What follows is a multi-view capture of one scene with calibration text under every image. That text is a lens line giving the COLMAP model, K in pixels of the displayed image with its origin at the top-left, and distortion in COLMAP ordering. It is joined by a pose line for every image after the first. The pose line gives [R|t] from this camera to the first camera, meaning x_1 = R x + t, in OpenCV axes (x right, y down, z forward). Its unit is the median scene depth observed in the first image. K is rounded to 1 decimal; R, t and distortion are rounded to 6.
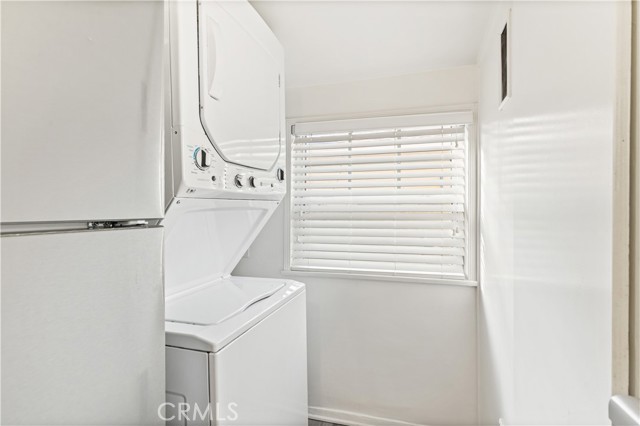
lens RADIAL K [[300.8, 0, 322.3], [0, 300.8, 215.3], [0, 0, 1]] dist [-0.000755, -0.000007]
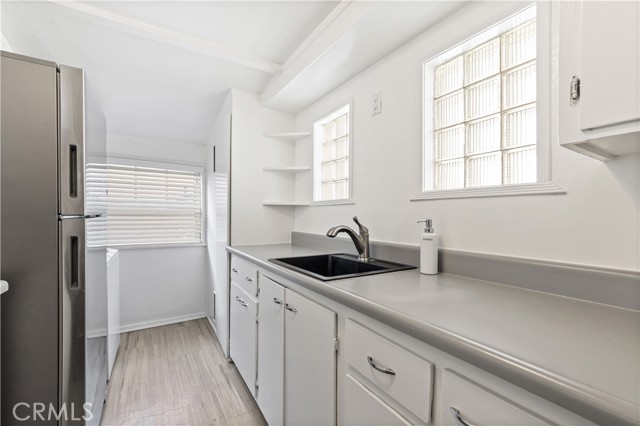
lens RADIAL K [[281.4, 0, 320.2], [0, 281.4, 216.9], [0, 0, 1]] dist [-0.001505, -0.000139]
pose [[0.655295, -0.003765, 0.755364, -0.495701], [-0.009838, 0.999860, 0.013518, -0.015835], [-0.755309, -0.016290, 0.655166, -0.988256]]
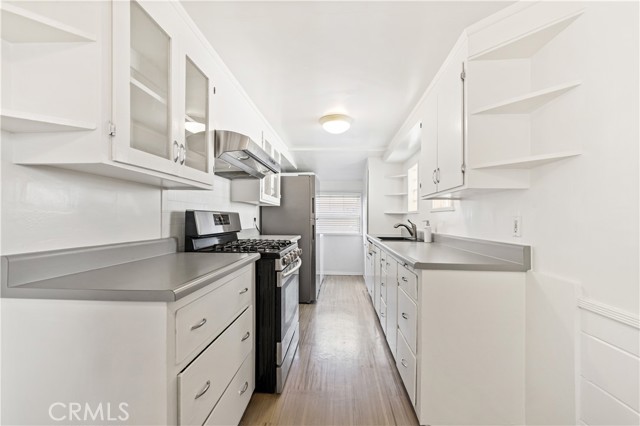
lens RADIAL K [[250.4, 0, 320.3], [0, 250.4, 216.4], [0, 0, 1]] dist [0.000430, 0.000017]
pose [[0.975653, 0.004826, 0.219266, -0.778415], [-0.004987, 0.999988, 0.000182, -0.025330], [-0.219263, -0.001271, 0.975665, -2.163712]]
